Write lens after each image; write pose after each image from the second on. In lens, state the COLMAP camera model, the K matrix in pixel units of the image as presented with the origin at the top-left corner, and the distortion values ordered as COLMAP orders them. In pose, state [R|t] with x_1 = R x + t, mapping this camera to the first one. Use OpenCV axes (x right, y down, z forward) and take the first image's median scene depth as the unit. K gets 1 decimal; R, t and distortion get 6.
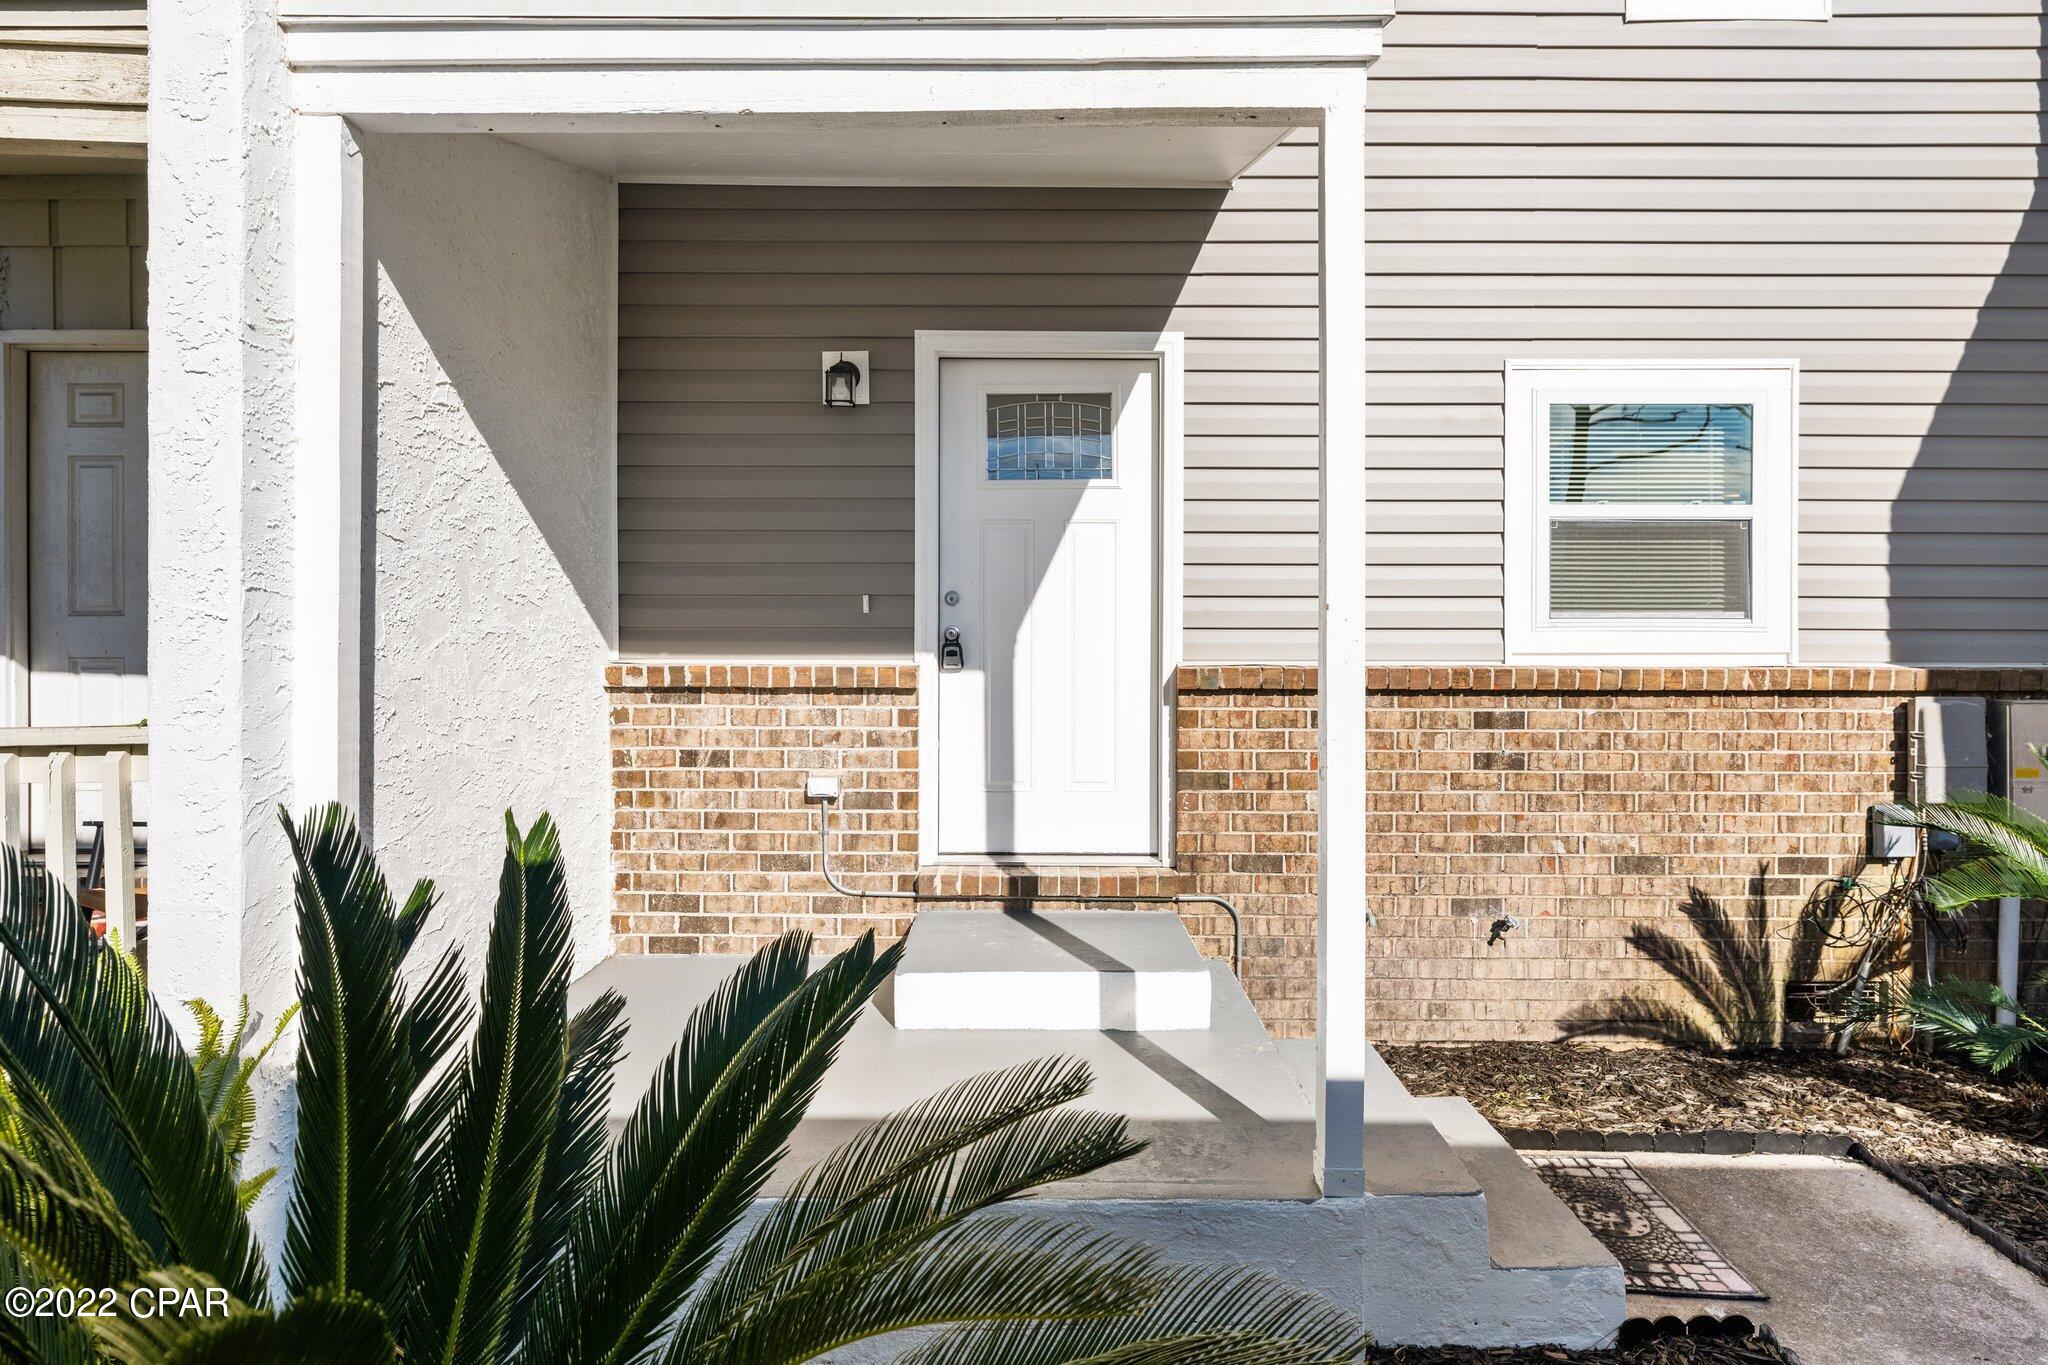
lens RADIAL K [[1162.2, 0, 1023.6], [0, 1162.2, 662.5], [0, 0, 1]] dist [0.016188, -0.002616]
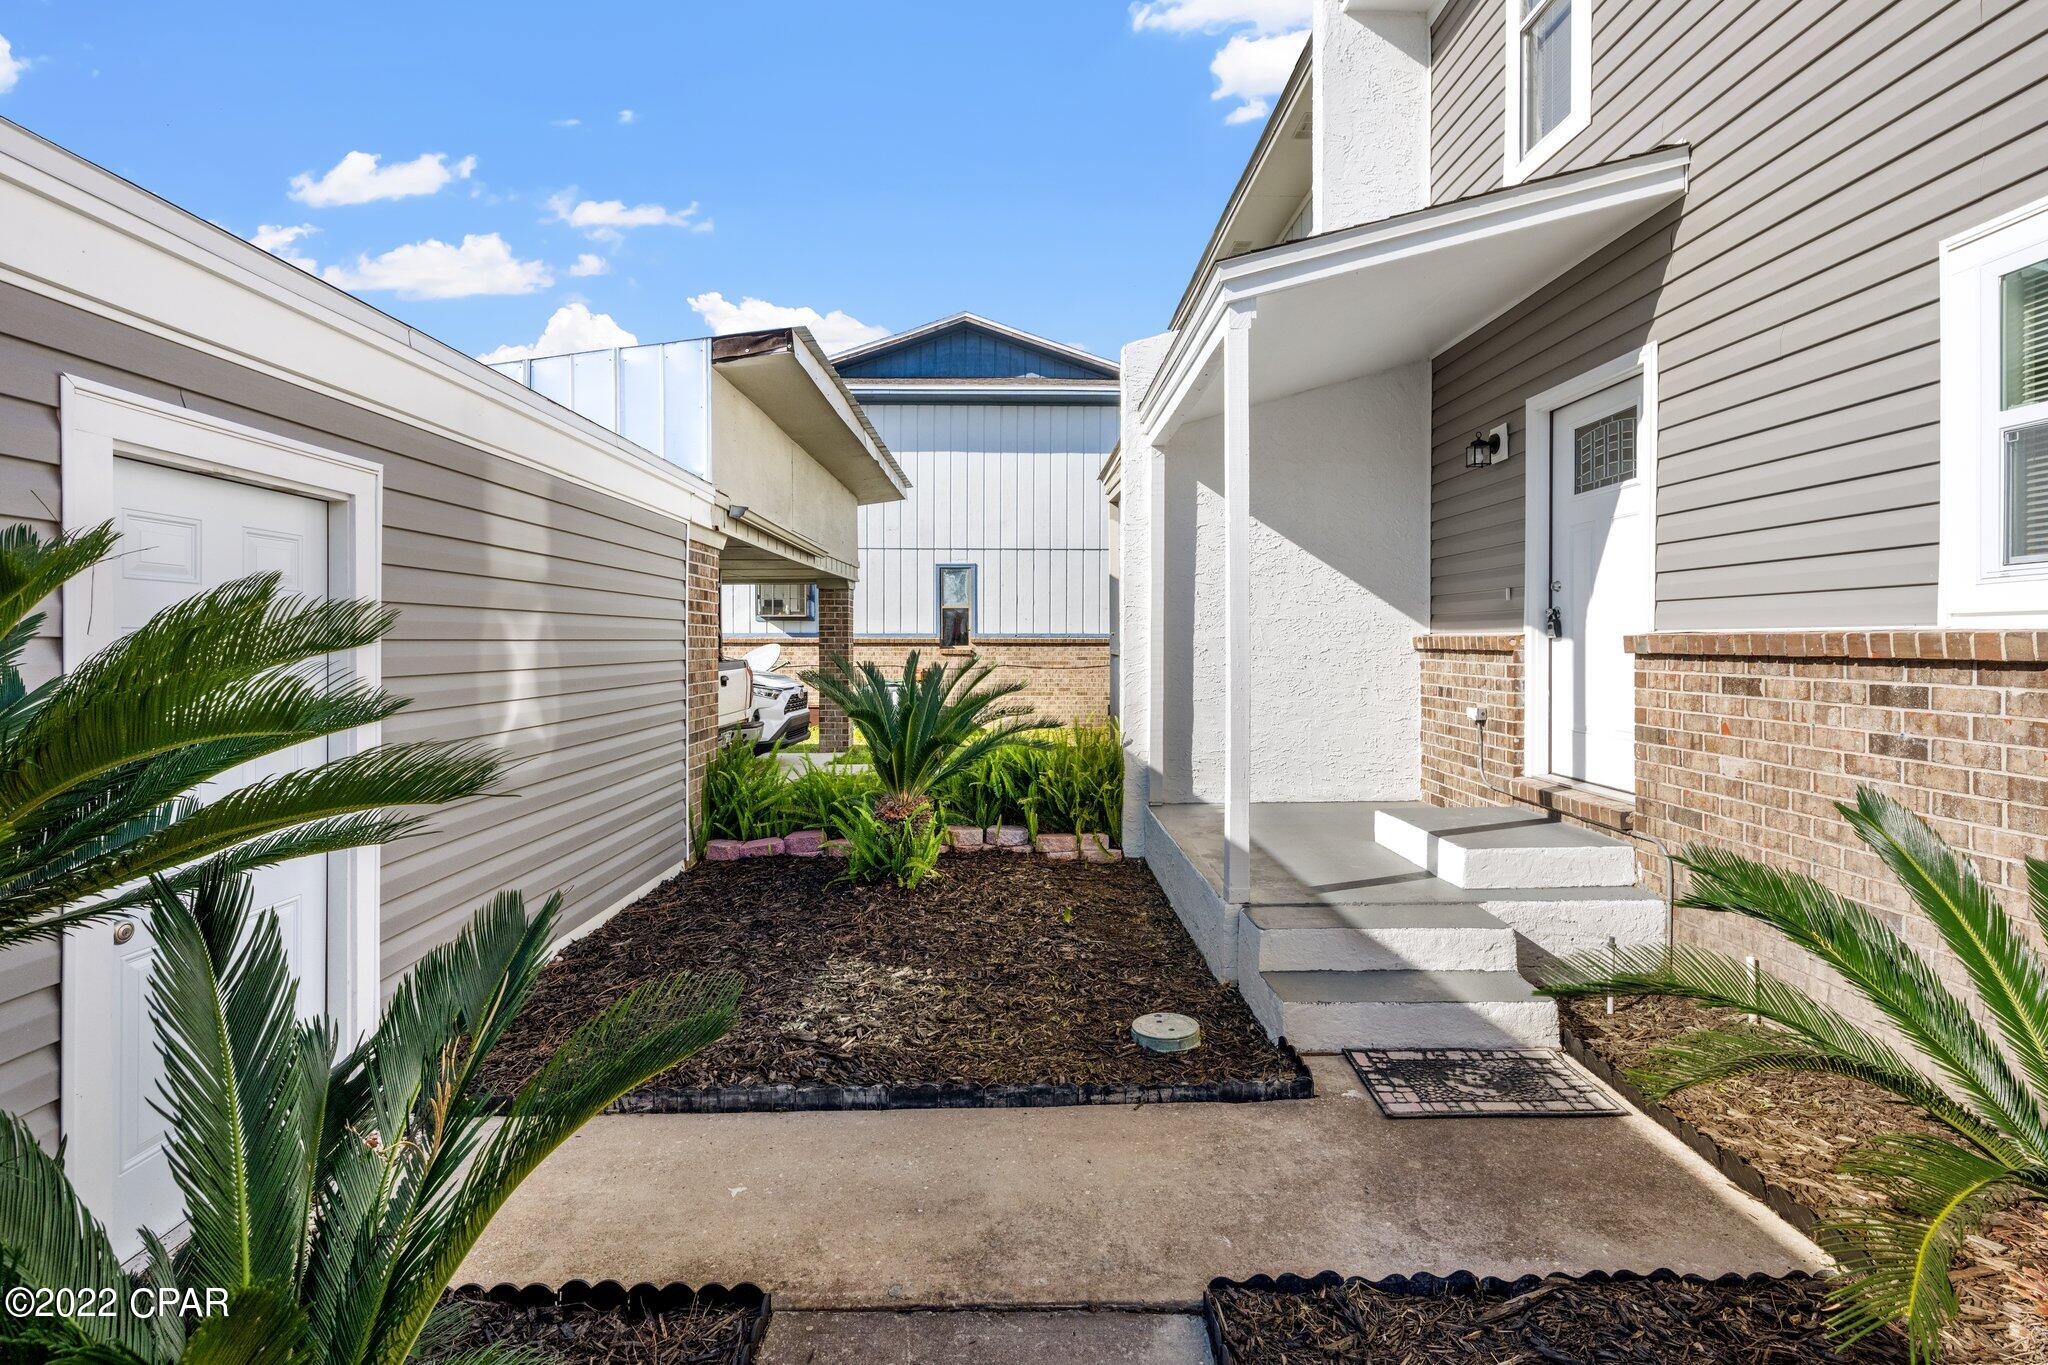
lens RADIAL K [[941.2, 0, 1026.0], [0, 941.2, 671.7], [0, 0, 1]] dist [-0.000351, 0.000253]
pose [[0.004824, 0.029763, -0.999545, 1.065466], [-0.008991, 0.999518, 0.029719, 0.018099], [0.999948, 0.008844, 0.005089, 0.383654]]
